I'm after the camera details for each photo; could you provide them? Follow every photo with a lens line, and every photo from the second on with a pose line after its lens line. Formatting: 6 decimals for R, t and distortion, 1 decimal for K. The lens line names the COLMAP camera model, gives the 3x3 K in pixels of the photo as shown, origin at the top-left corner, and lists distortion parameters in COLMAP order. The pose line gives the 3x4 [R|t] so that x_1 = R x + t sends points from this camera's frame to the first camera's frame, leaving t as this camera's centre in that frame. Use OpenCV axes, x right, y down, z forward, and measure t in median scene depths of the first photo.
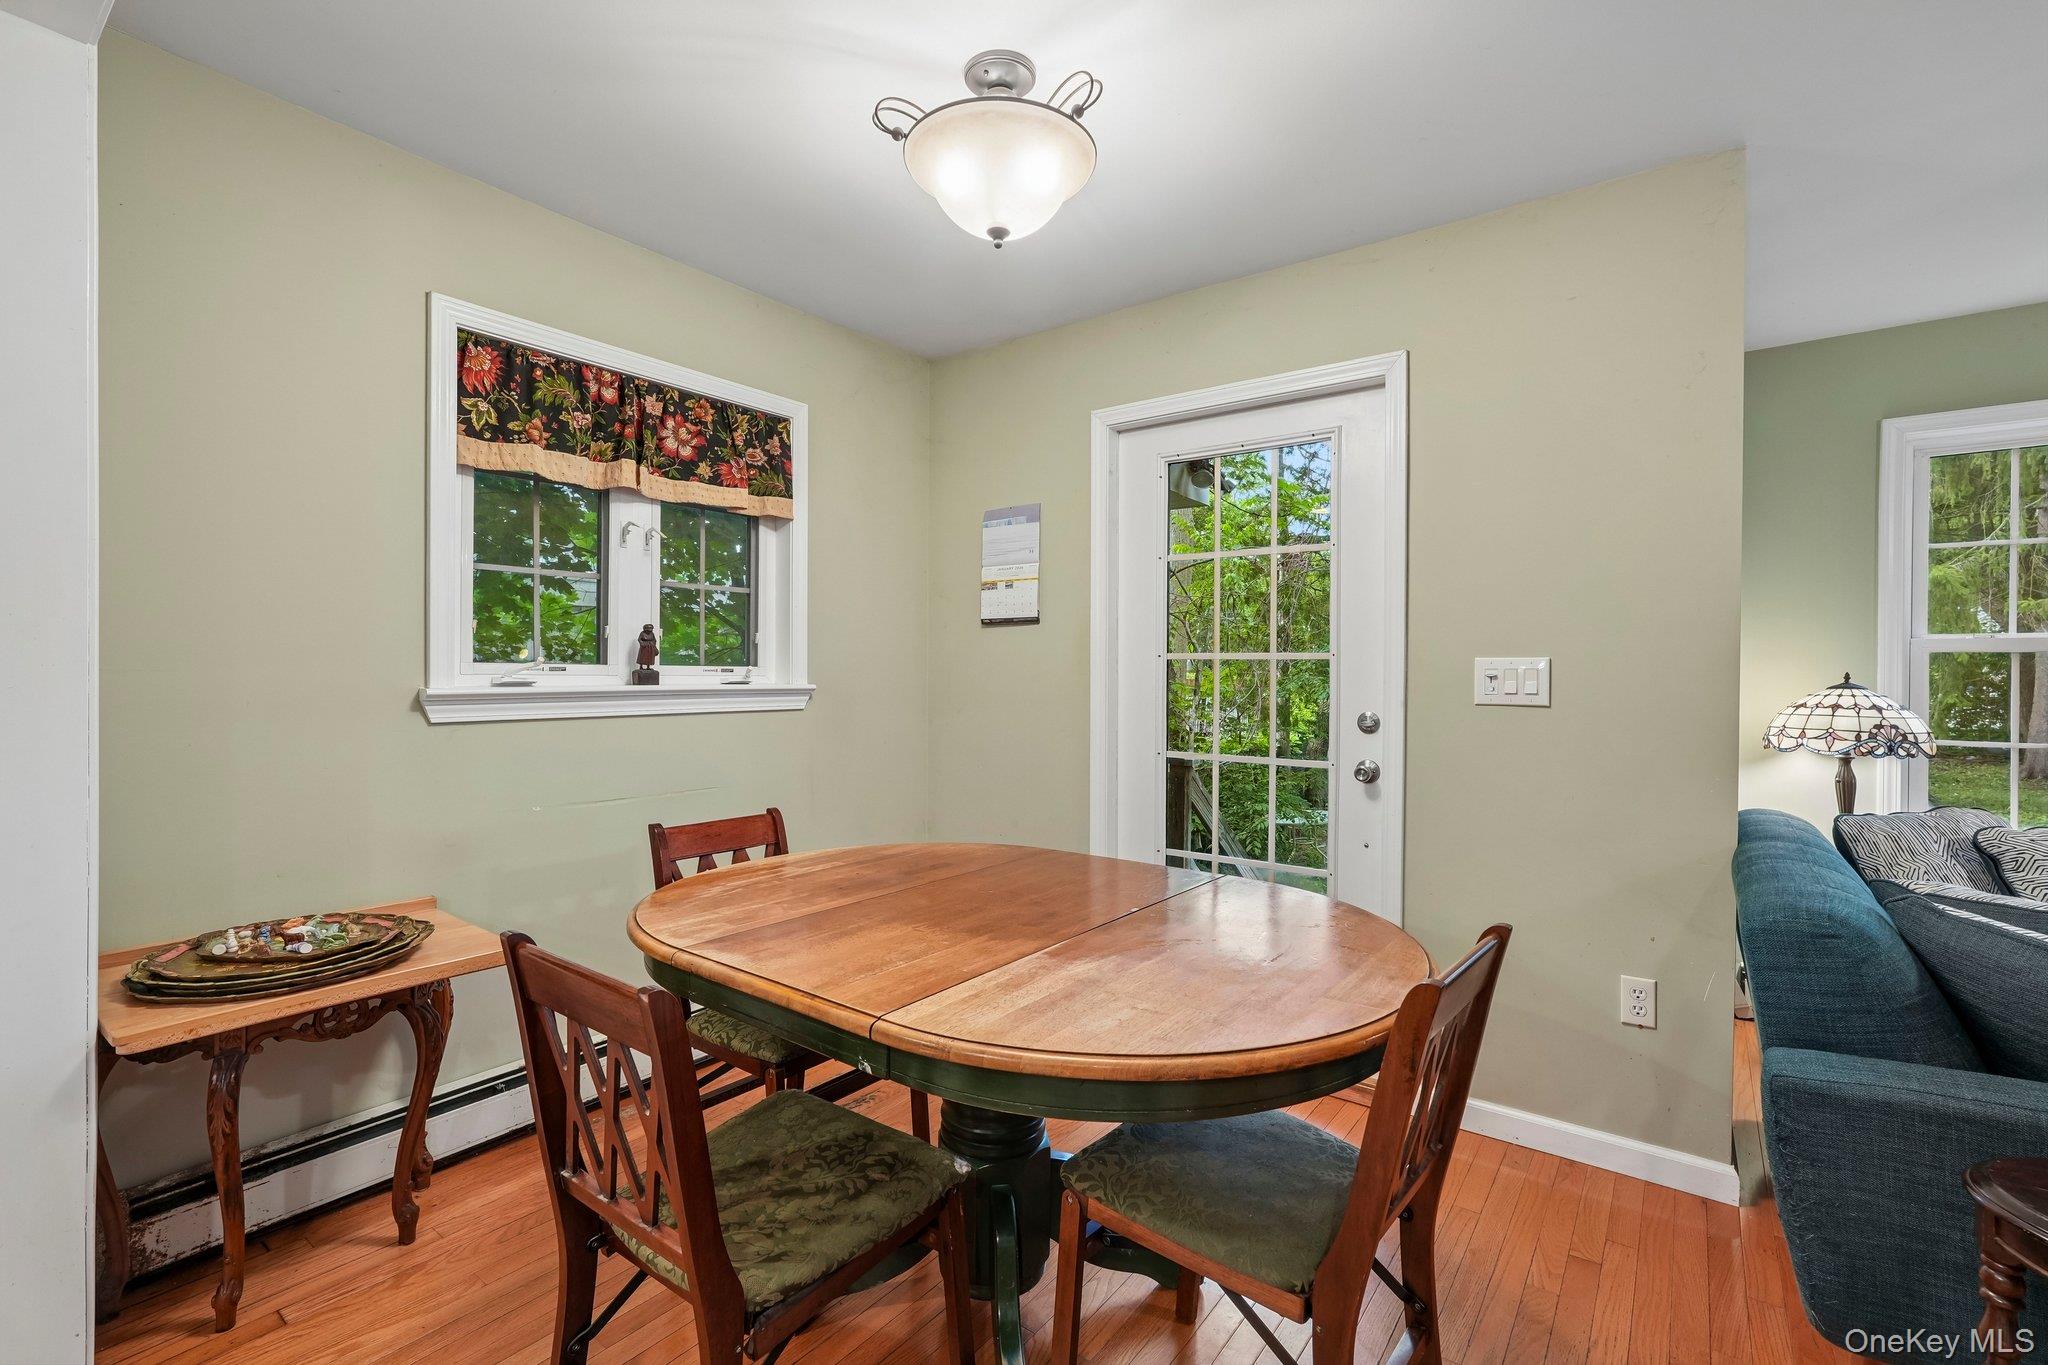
lens RADIAL K [[896.1, 0, 1026.1], [0, 896.1, 675.9], [0, 0, 1]] dist [-0.011966, 0.006233]
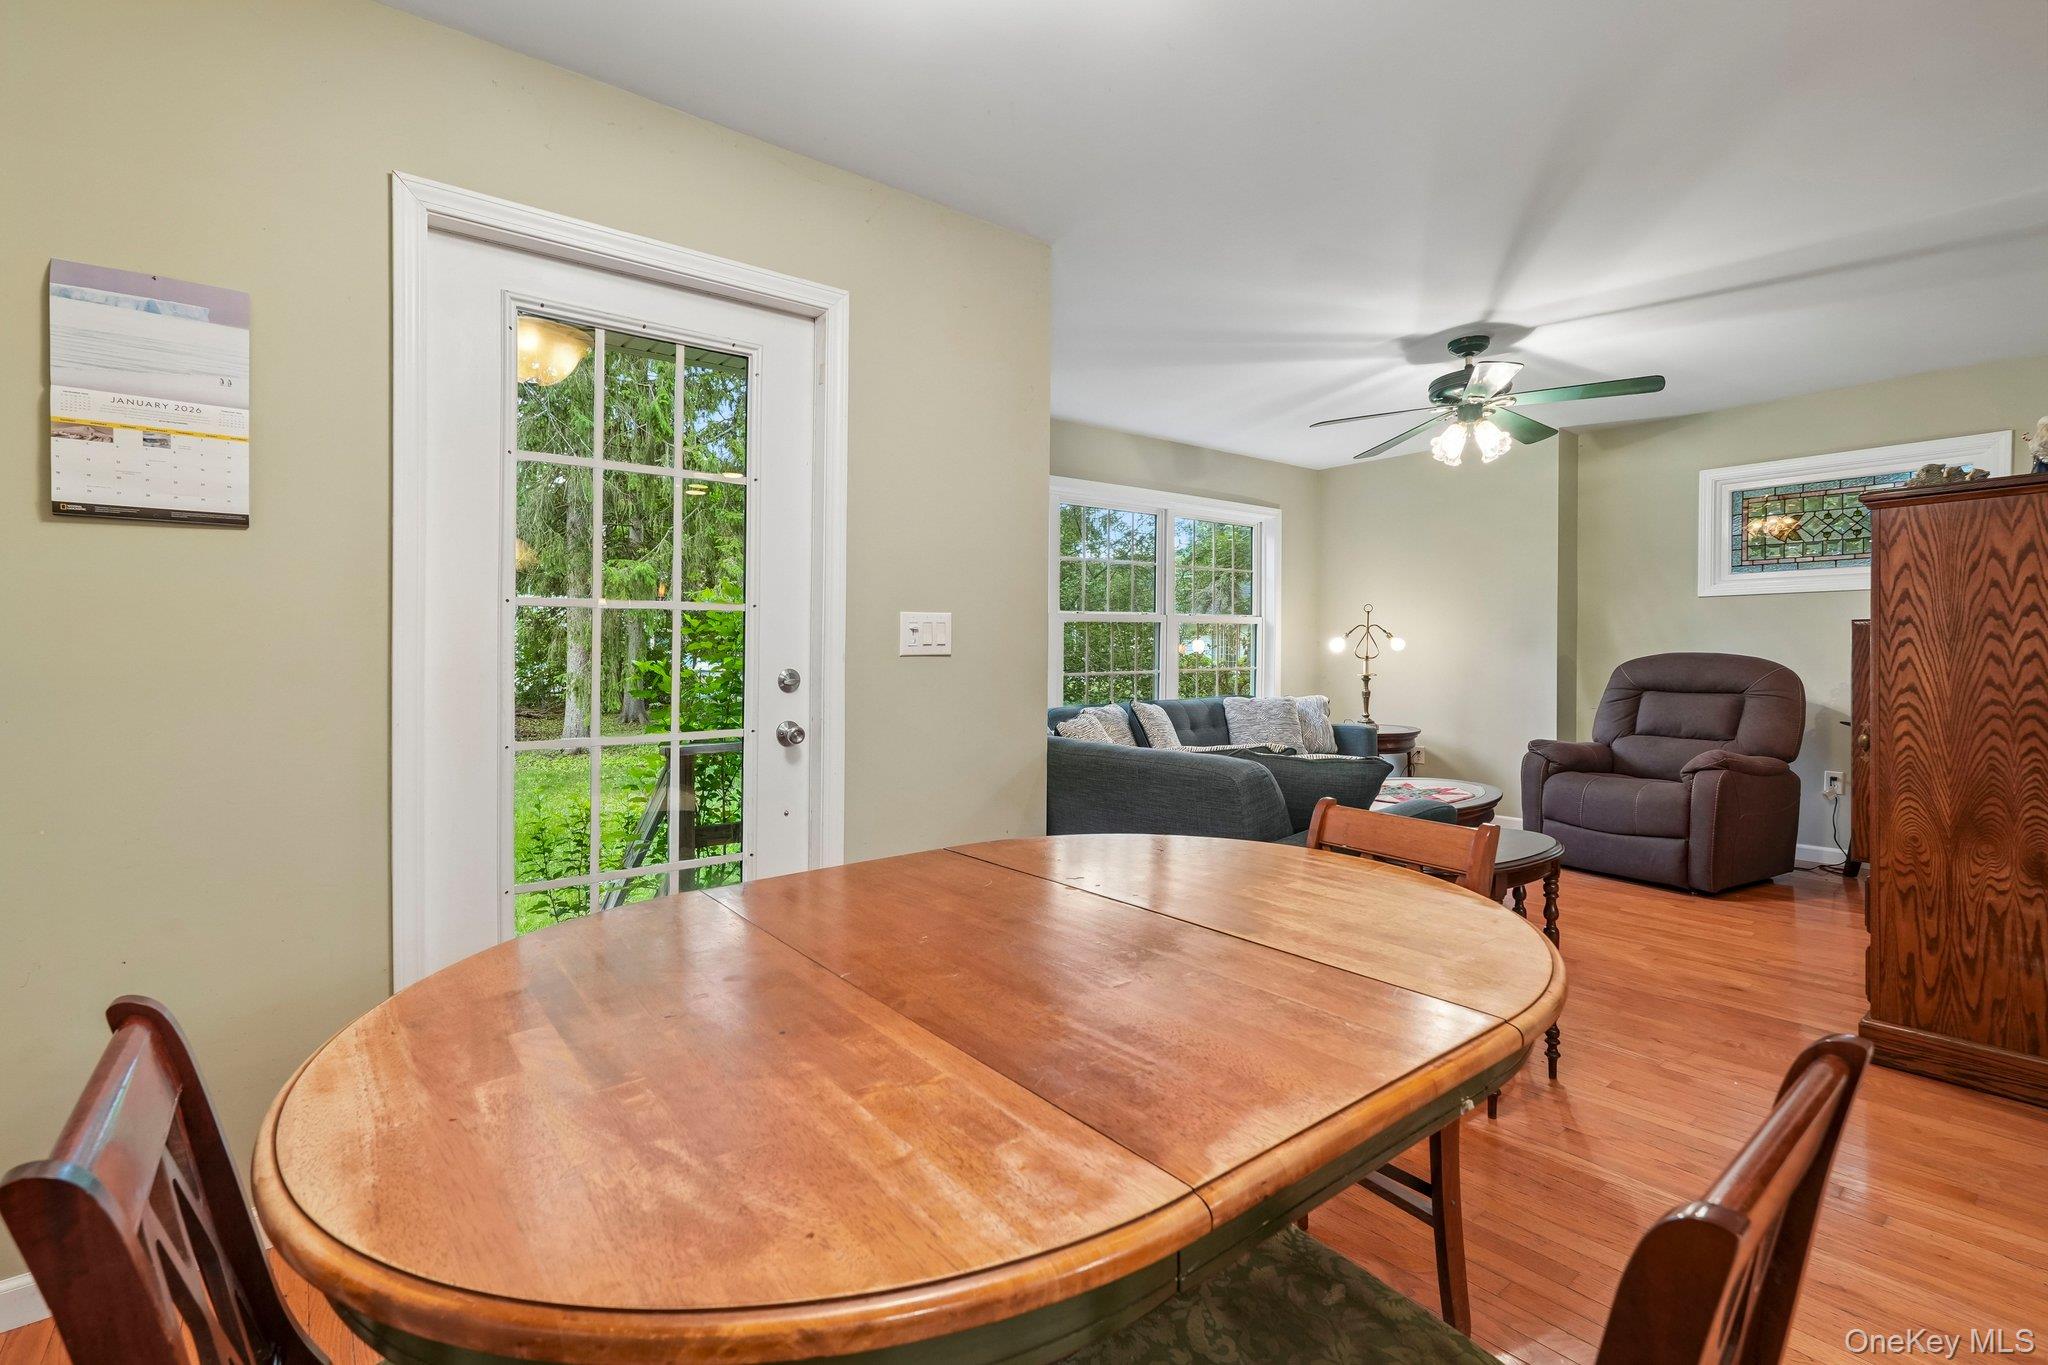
lens RADIAL K [[896.1, 0, 1030.7], [0, 896.1, 680.5], [0, 0, 1]] dist [-0.011966, 0.006233]
pose [[0.262225, -0.042365, 0.964076, -0.442355], [0.013458, 0.999099, 0.040243, 0.018272], [-0.964913, 0.002422, 0.262559, 0.515290]]
